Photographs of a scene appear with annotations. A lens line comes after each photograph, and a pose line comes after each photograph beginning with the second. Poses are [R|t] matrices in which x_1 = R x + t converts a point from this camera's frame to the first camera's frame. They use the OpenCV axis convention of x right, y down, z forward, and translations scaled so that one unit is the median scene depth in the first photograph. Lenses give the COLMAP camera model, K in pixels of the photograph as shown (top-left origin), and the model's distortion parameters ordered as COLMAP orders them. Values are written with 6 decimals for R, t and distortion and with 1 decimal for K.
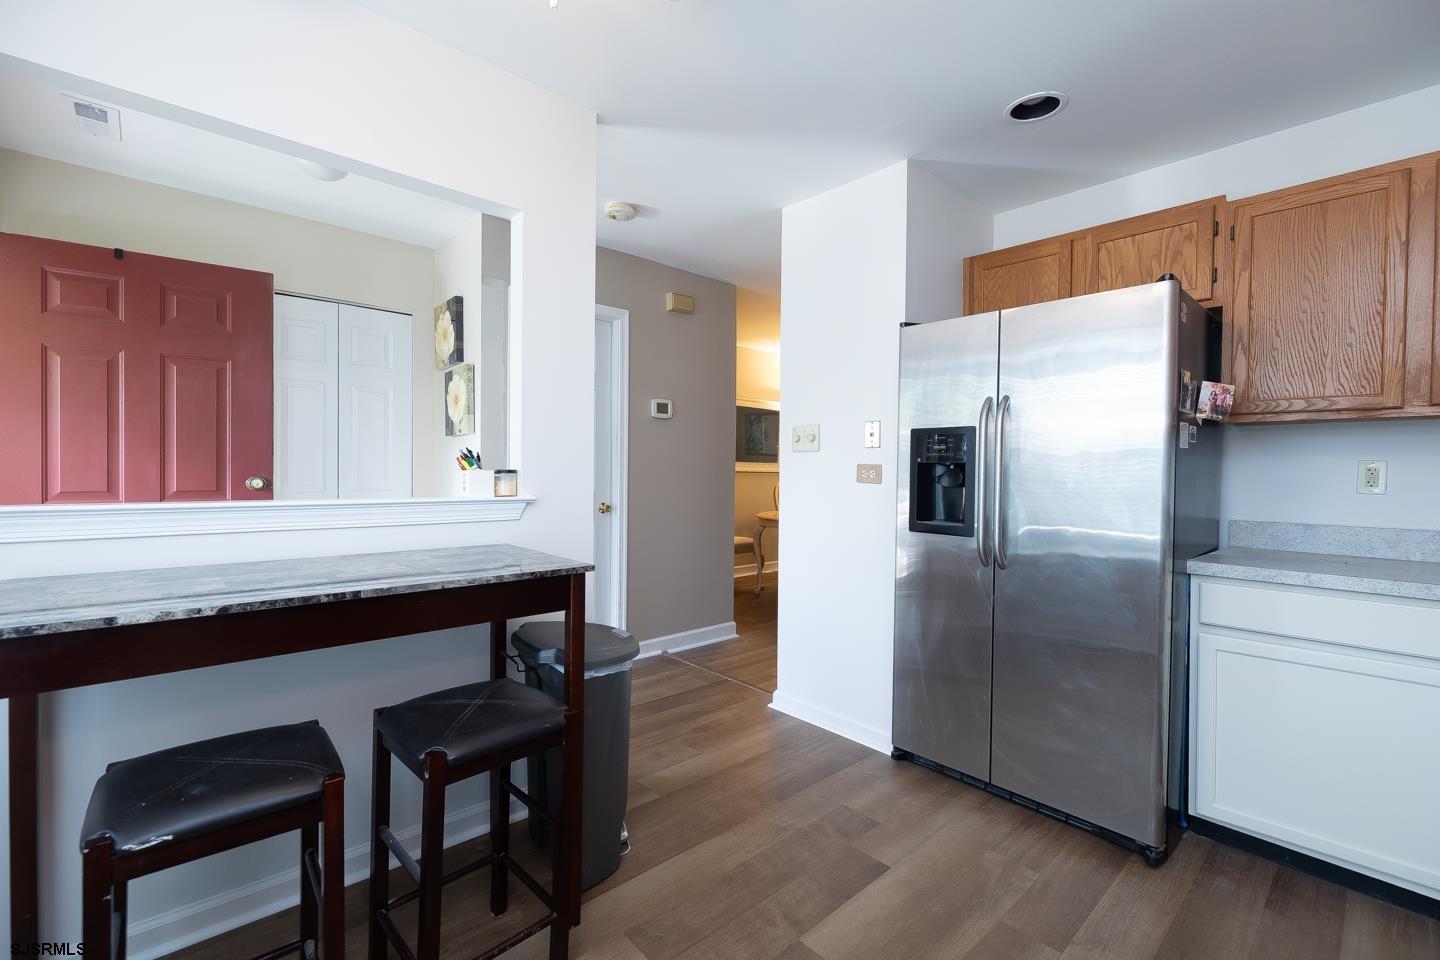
lens RADIAL K [[631.3, 0, 726.5], [0, 631.3, 469.2], [0, 0, 1]] dist [-0.004315, 0.000370]
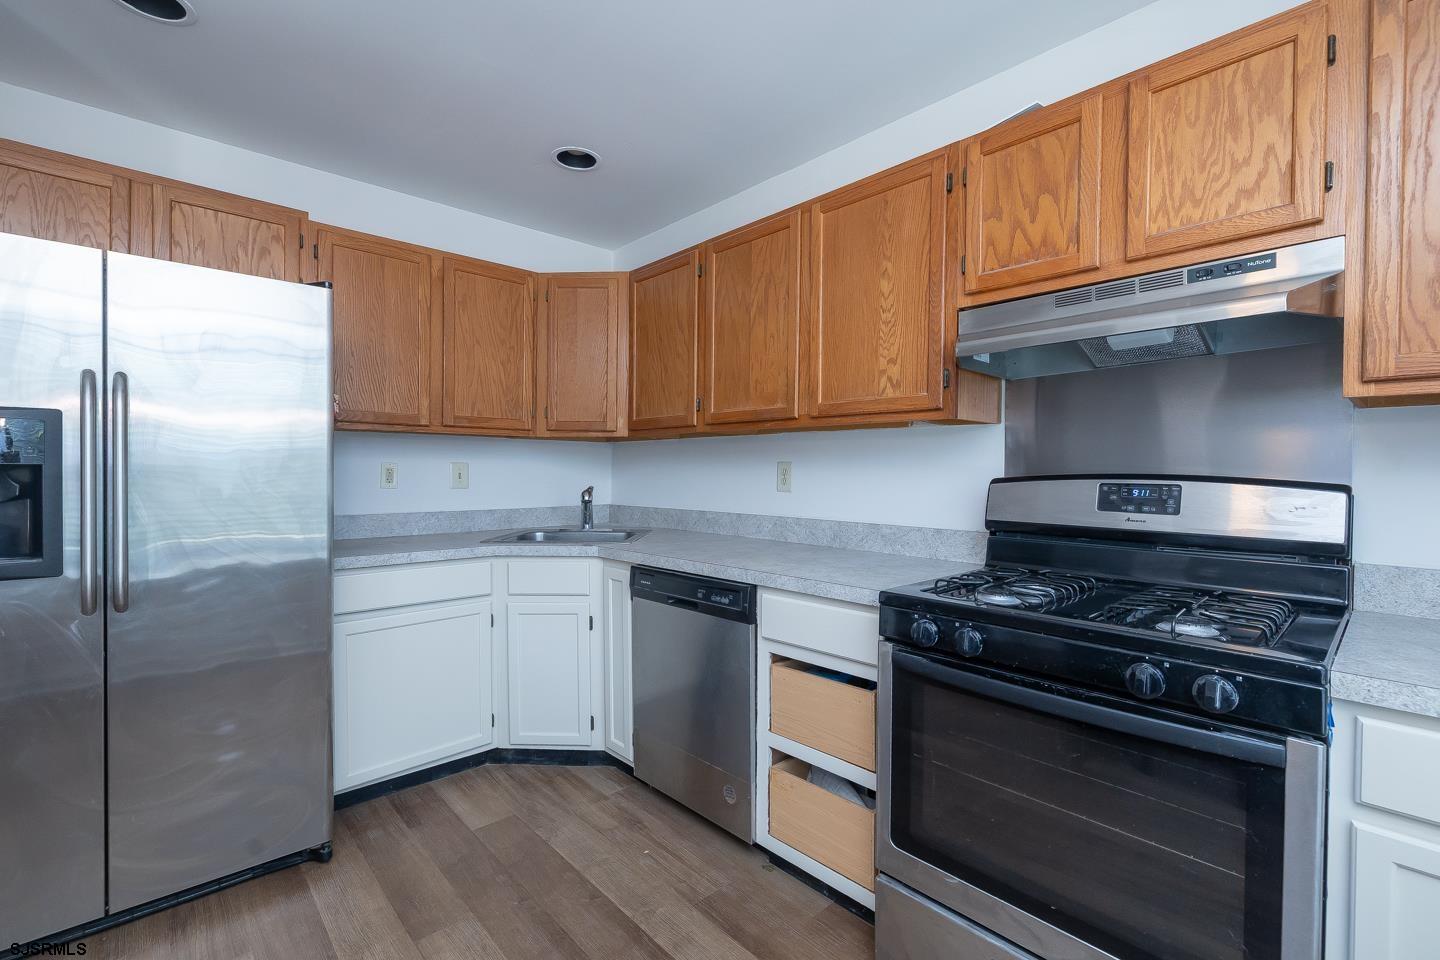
lens RADIAL K [[631.3, 0, 712.9], [0, 631.3, 480.2], [0, 0, 1]] dist [-0.004315, 0.000370]
pose [[0.001031, -0.026610, 0.999645, -0.305257], [0.001943, 0.999644, 0.026608, -0.012139], [-0.999998, 0.001915, 0.001082, 0.345609]]
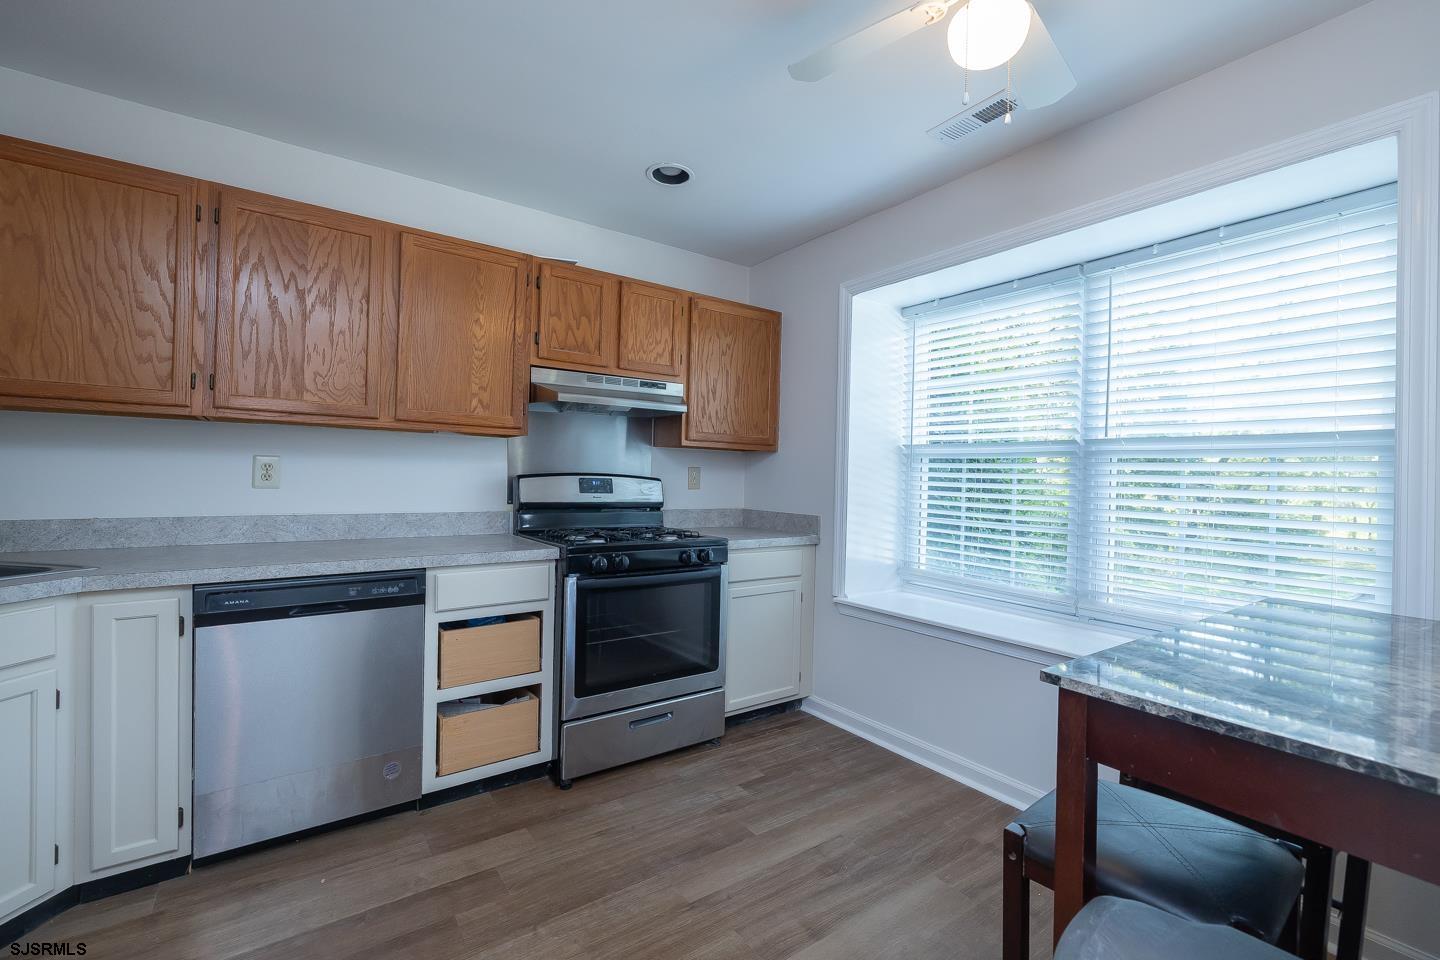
lens RADIAL K [[631.3, 0, 705.2], [0, 631.3, 480.2], [0, 0, 1]] dist [-0.004315, 0.000370]
pose [[-0.991597, -0.030871, 0.125630, 0.271866], [-0.029434, 0.999478, 0.013284, -0.006823], [-0.125975, 0.009475, -0.991988, 1.972484]]
